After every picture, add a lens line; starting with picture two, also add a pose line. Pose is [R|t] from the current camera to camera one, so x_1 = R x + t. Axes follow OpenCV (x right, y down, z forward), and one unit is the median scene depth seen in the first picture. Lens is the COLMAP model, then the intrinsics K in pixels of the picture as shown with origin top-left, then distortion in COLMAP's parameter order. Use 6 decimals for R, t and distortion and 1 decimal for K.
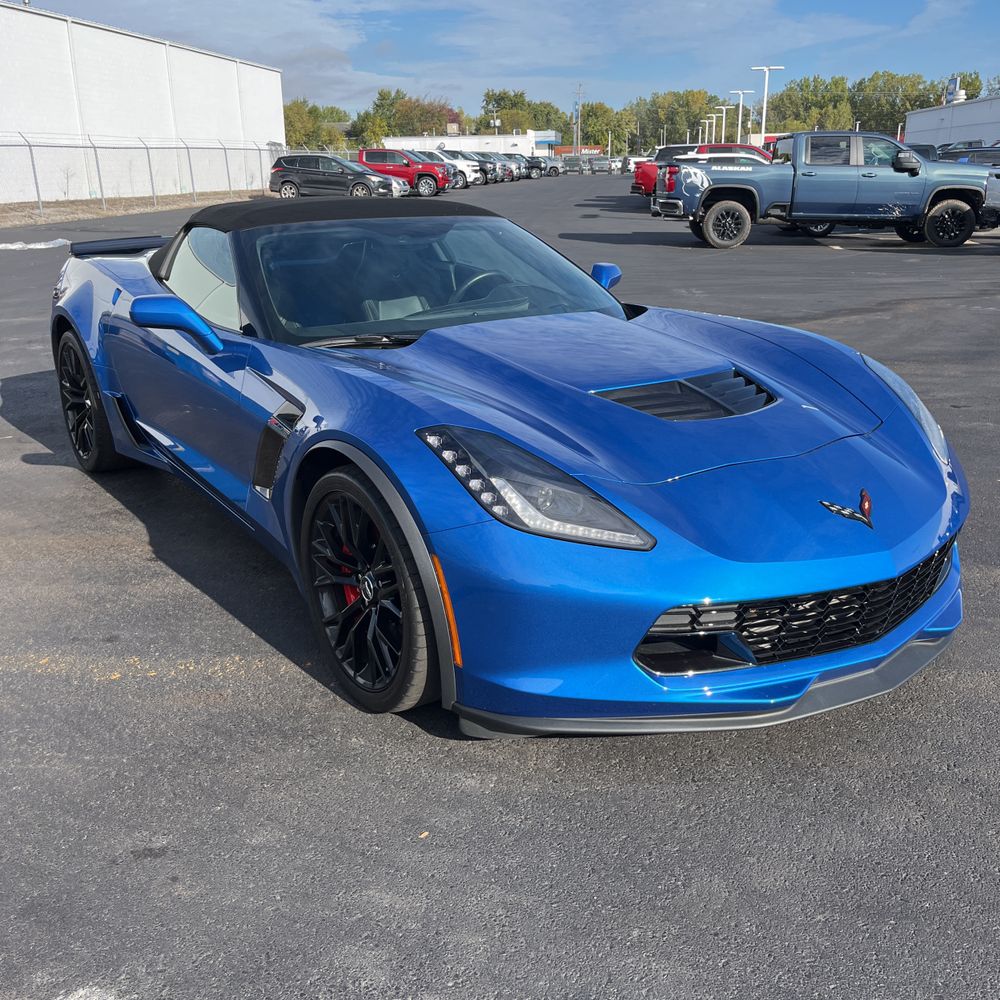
lens RADIAL K [[1019.3, 0, 484.4], [0, 1019.3, 504.1], [0, 0, 1]] dist [0.012357, 0.000000]
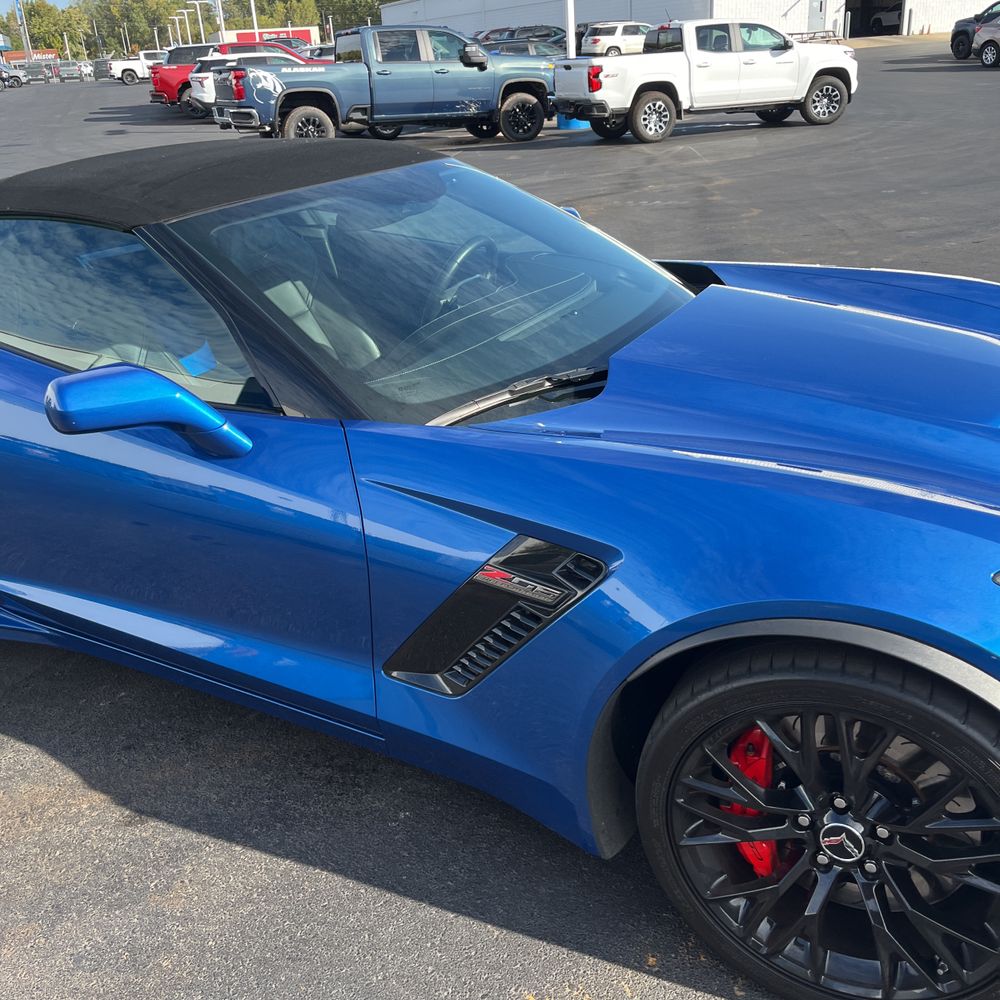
lens RADIAL K [[1019.3, 0, 515.8], [0, 1019.3, 507.9], [0, 0, 1]] dist [0.012357, 0.000000]
pose [[0.876101, -0.226917, 0.425389, -0.069405], [0.188412, 0.973294, 0.131149, -0.030683], [-0.443789, -0.034751, 0.895457, 0.081259]]
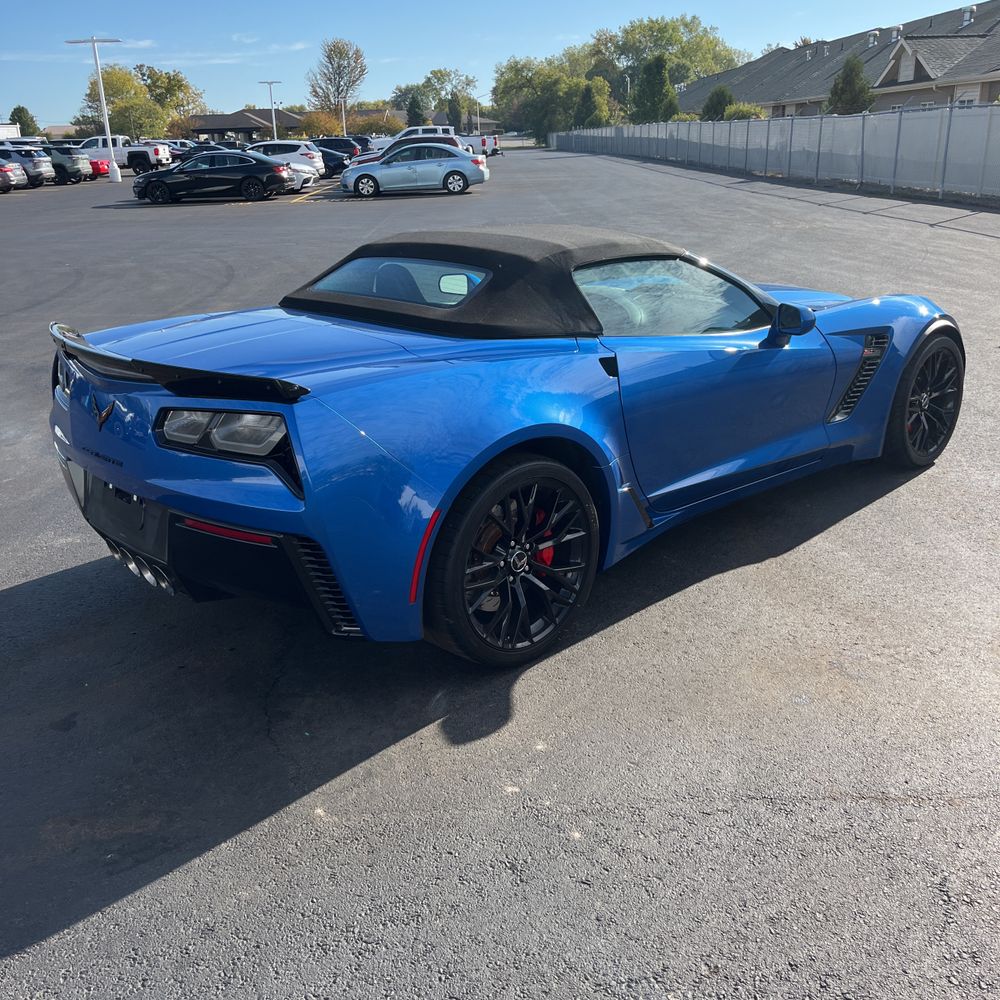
lens RADIAL K [[1019.3, 0, 506.2], [0, 1019.3, 502.3], [0, 0, 1]] dist [0.012357, 0.000000]
pose [[-0.151861, -0.309886, 0.938567, -0.258485], [0.336927, 0.876477, 0.343901, -0.094446], [-0.929203, 0.368454, -0.028693, 0.262981]]
